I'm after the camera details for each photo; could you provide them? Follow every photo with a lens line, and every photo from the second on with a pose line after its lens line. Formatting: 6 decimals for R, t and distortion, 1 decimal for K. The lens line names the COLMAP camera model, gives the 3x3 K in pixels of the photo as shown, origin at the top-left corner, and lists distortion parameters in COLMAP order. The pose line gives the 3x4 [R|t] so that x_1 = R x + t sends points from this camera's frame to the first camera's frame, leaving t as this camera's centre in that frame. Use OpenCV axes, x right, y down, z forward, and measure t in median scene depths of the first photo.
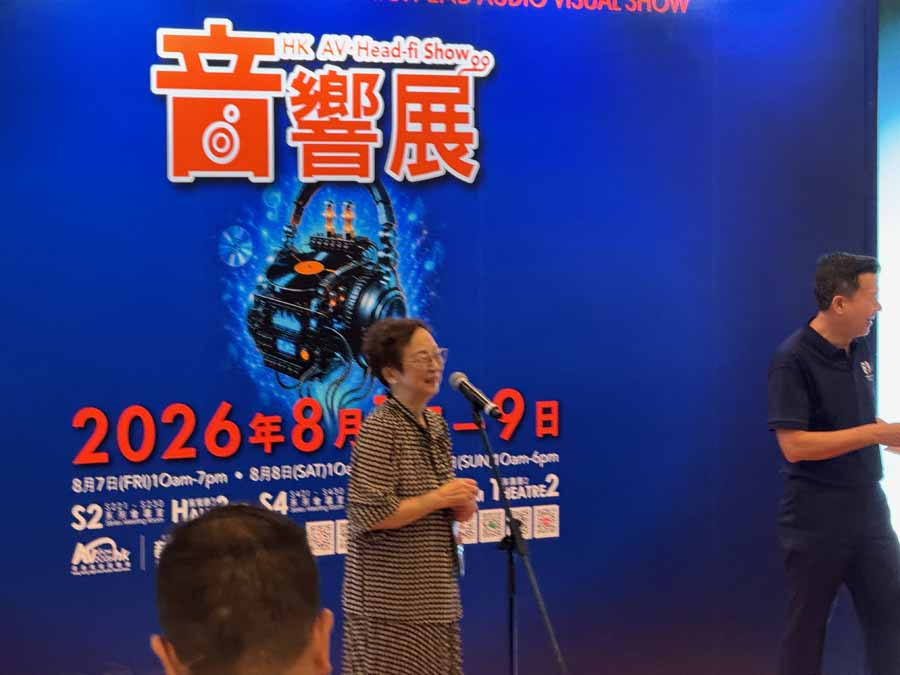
lens RADIAL K [[3234.1, 0, 450.5], [0, 3234.1, 335.7], [0, 0, 1]] dist [0.230830, 1.262935]
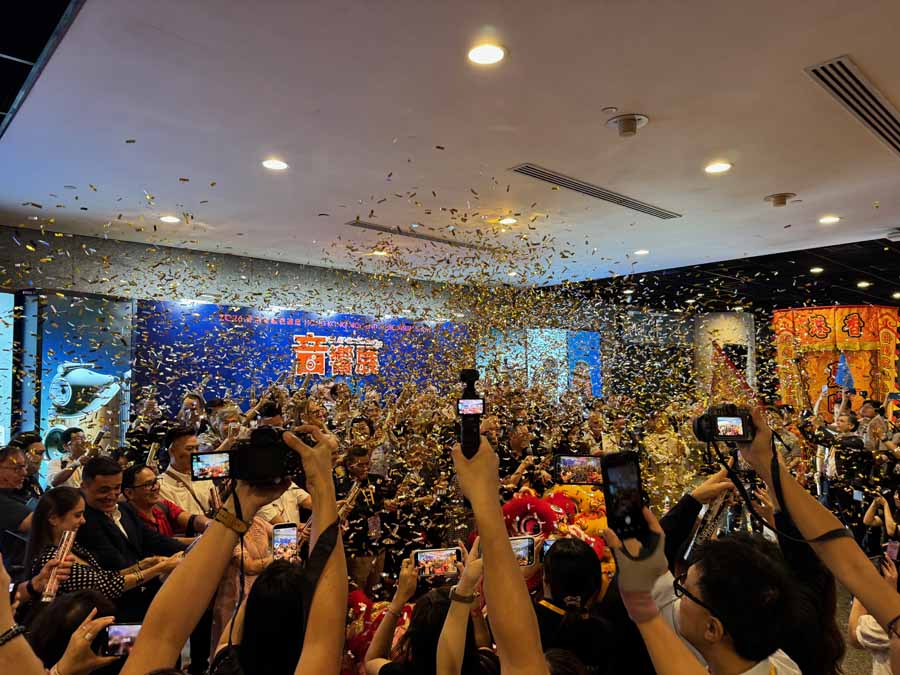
lens RADIAL K [[630.1, 0, 451.1], [0, 630.1, 334.5], [0, 0, 1]] dist [0.048170, -0.057424]
pose [[0.990937, 0.002627, 0.134300, -0.007771], [0.011853, 0.994199, -0.106903, -0.014403], [-0.133802, 0.107526, 0.985157, 0.252051]]
